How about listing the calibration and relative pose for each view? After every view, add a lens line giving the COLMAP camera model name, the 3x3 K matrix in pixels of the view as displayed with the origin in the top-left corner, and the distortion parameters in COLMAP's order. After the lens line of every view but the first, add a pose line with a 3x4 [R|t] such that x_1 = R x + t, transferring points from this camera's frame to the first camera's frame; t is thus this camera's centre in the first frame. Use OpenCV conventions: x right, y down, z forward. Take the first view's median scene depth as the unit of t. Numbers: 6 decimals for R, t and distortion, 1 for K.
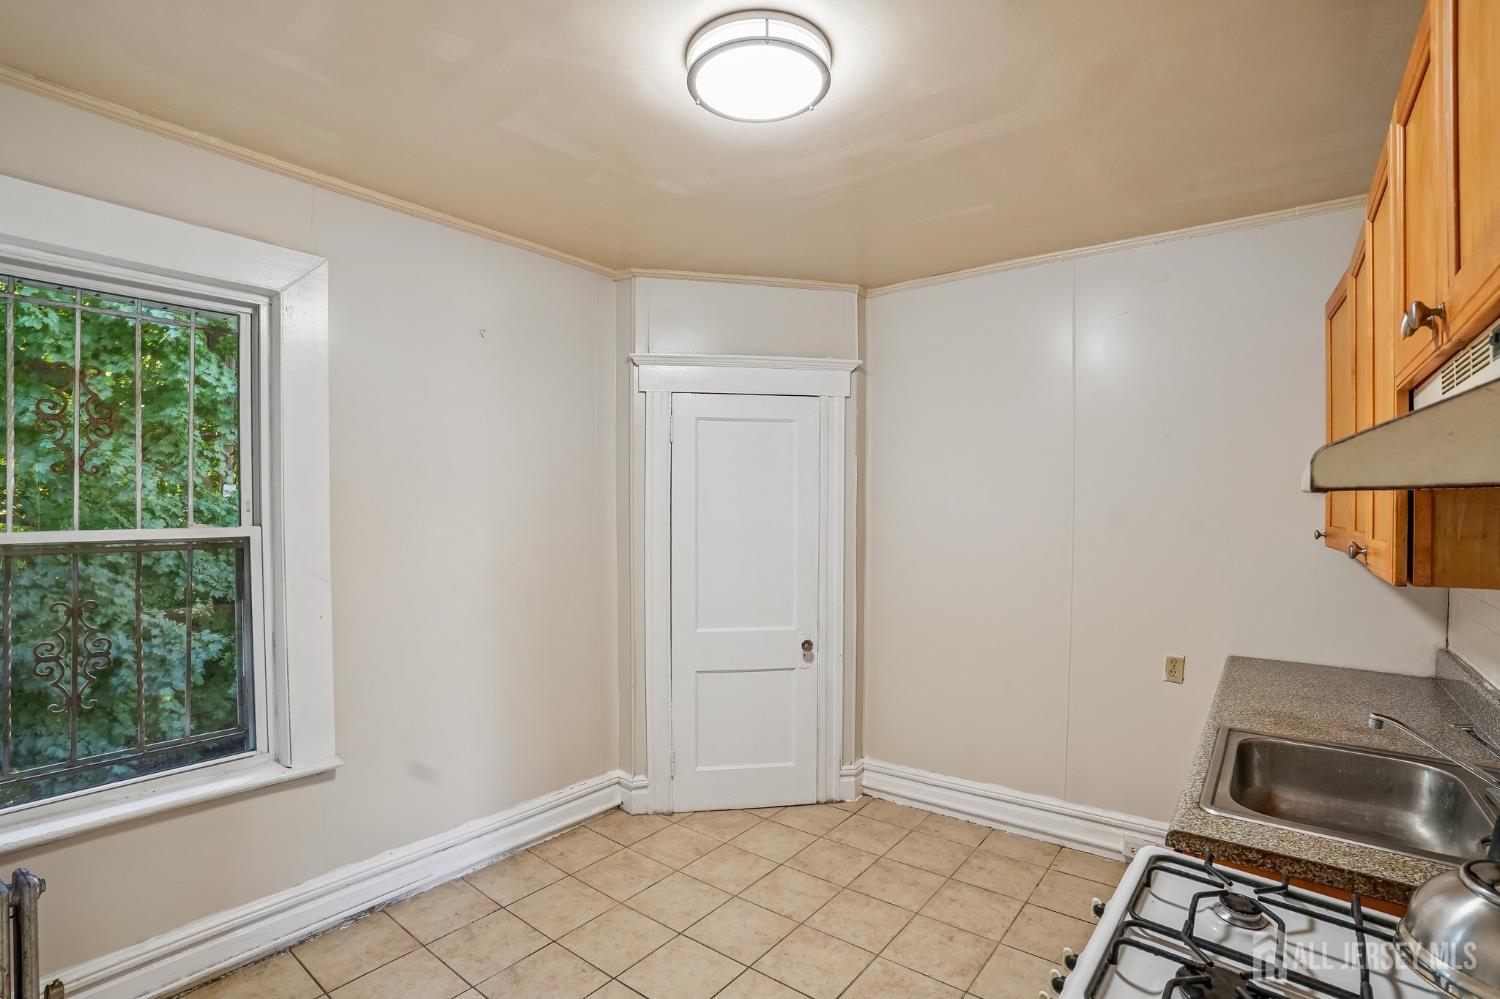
lens RADIAL K [[707.7, 0, 746.4], [0, 707.7, 514.9], [0, 0, 1]] dist [-0.075954, 0.032100]
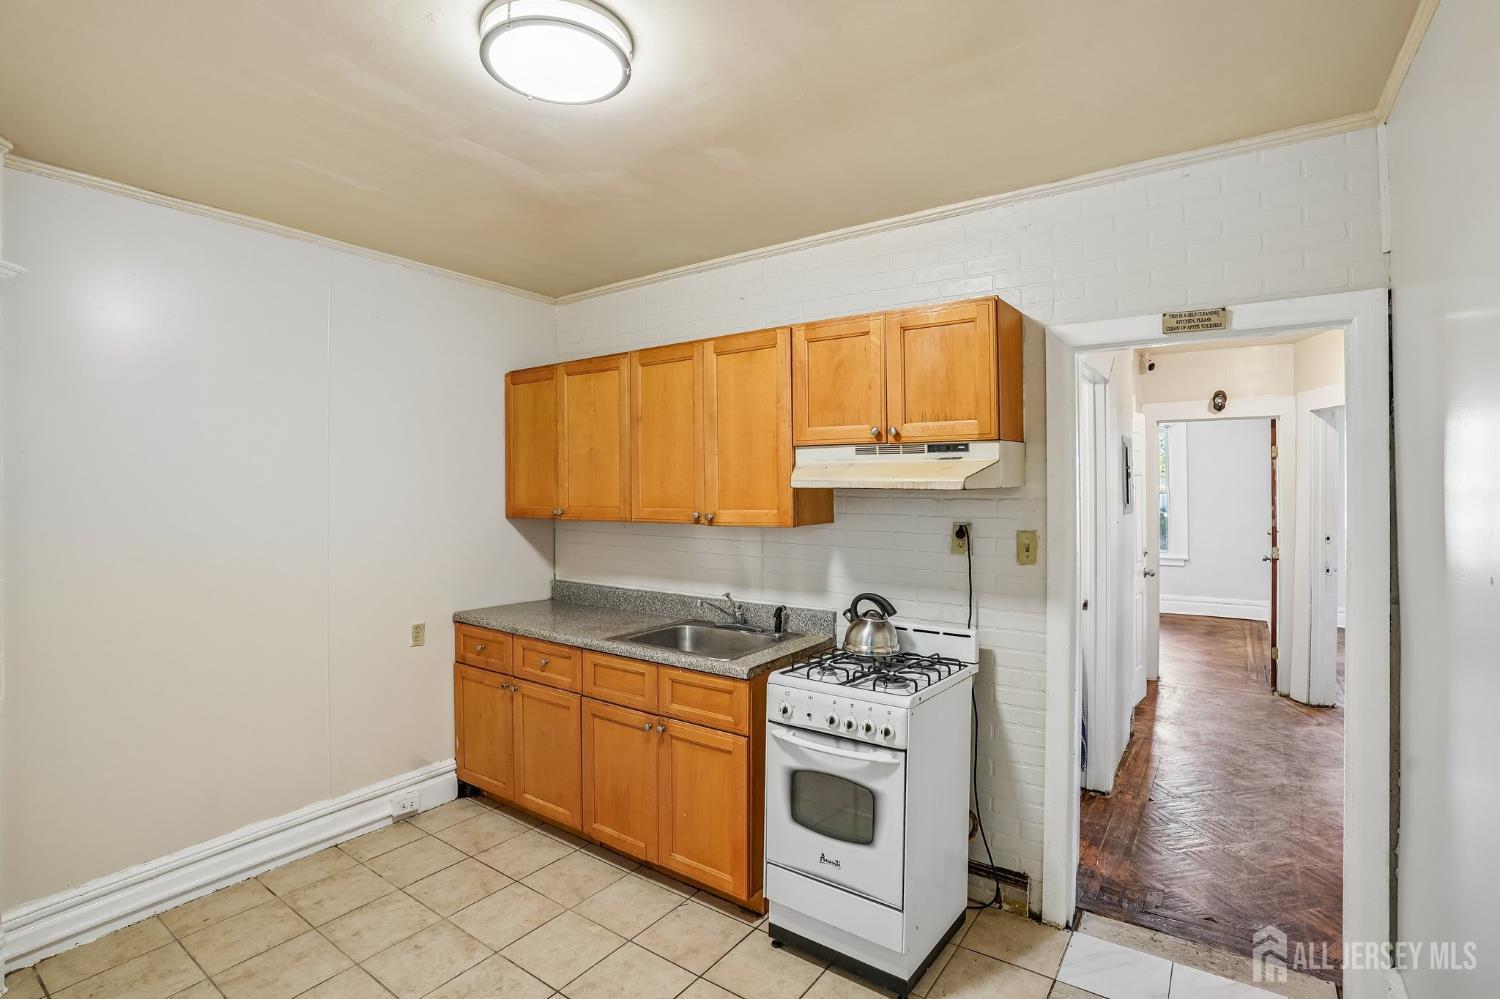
lens RADIAL K [[703.8, 0, 749.2], [0, 703.8, 493.1], [0, 0, 1]] dist [-0.077933, 0.033061]
pose [[-0.034690, -0.003536, 0.999392, -0.540533], [0.021286, 0.999764, 0.004276, -0.007072], [-0.999171, 0.021422, -0.034607, 0.460721]]
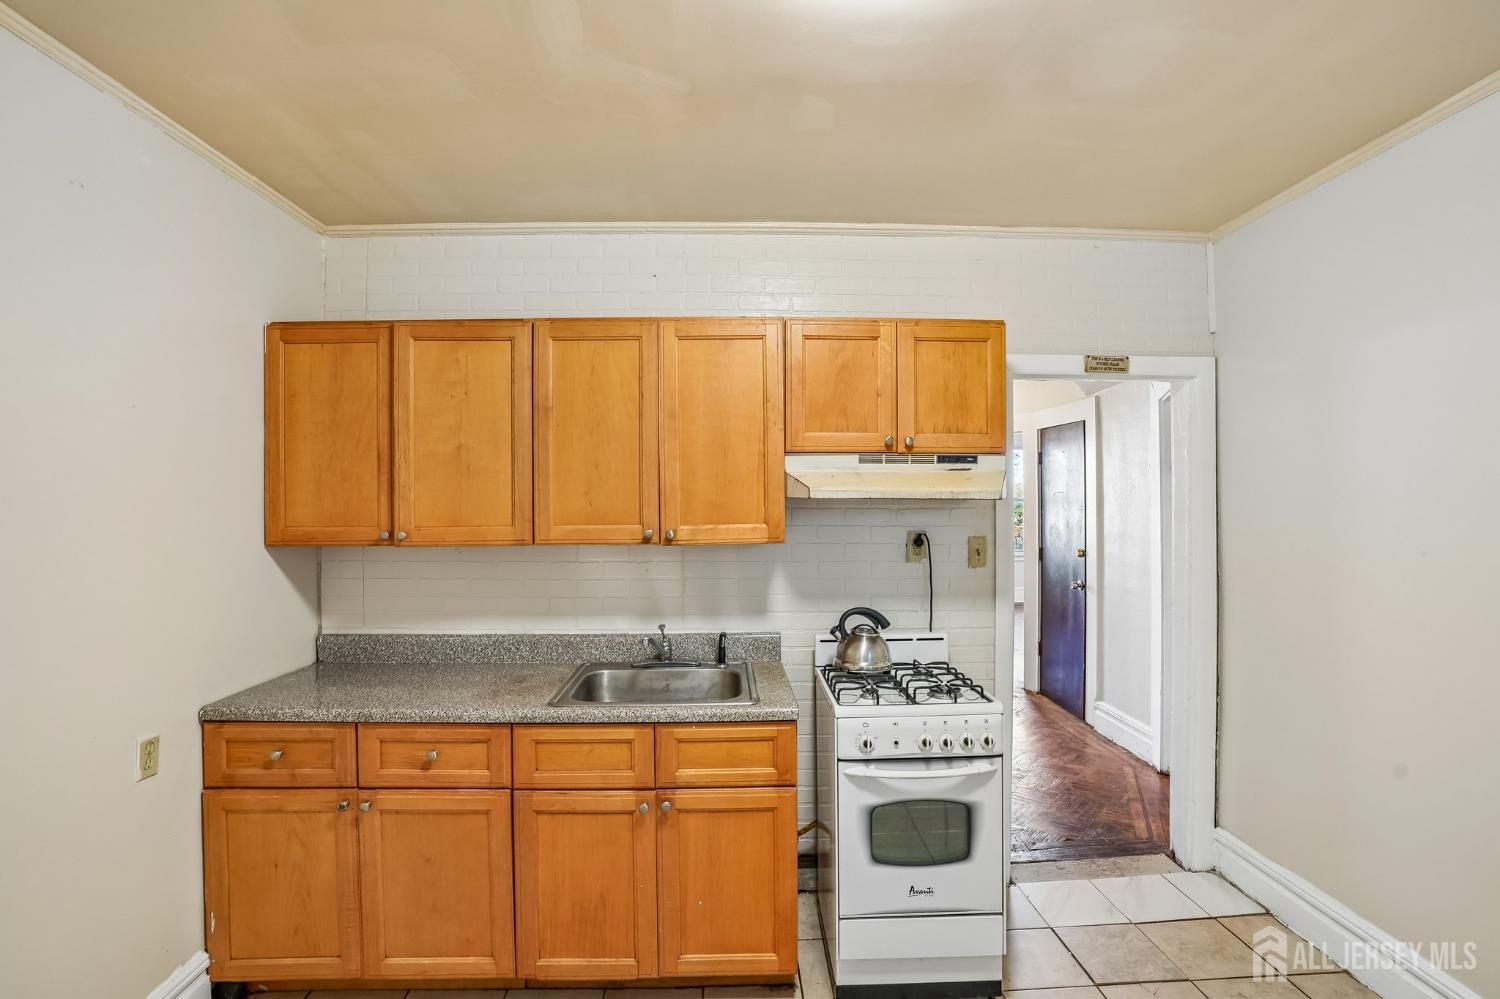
lens RADIAL K [[705.6, 0, 750.0], [0, 705.6, 499.5], [0, 0, 1]] dist [-0.080396, 0.034177]
pose [[-0.630227, 0.005448, 0.776391, -0.243062], [0.023472, 0.999652, 0.012039, -0.018461], [-0.776056, 0.025811, -0.630136, 0.919846]]
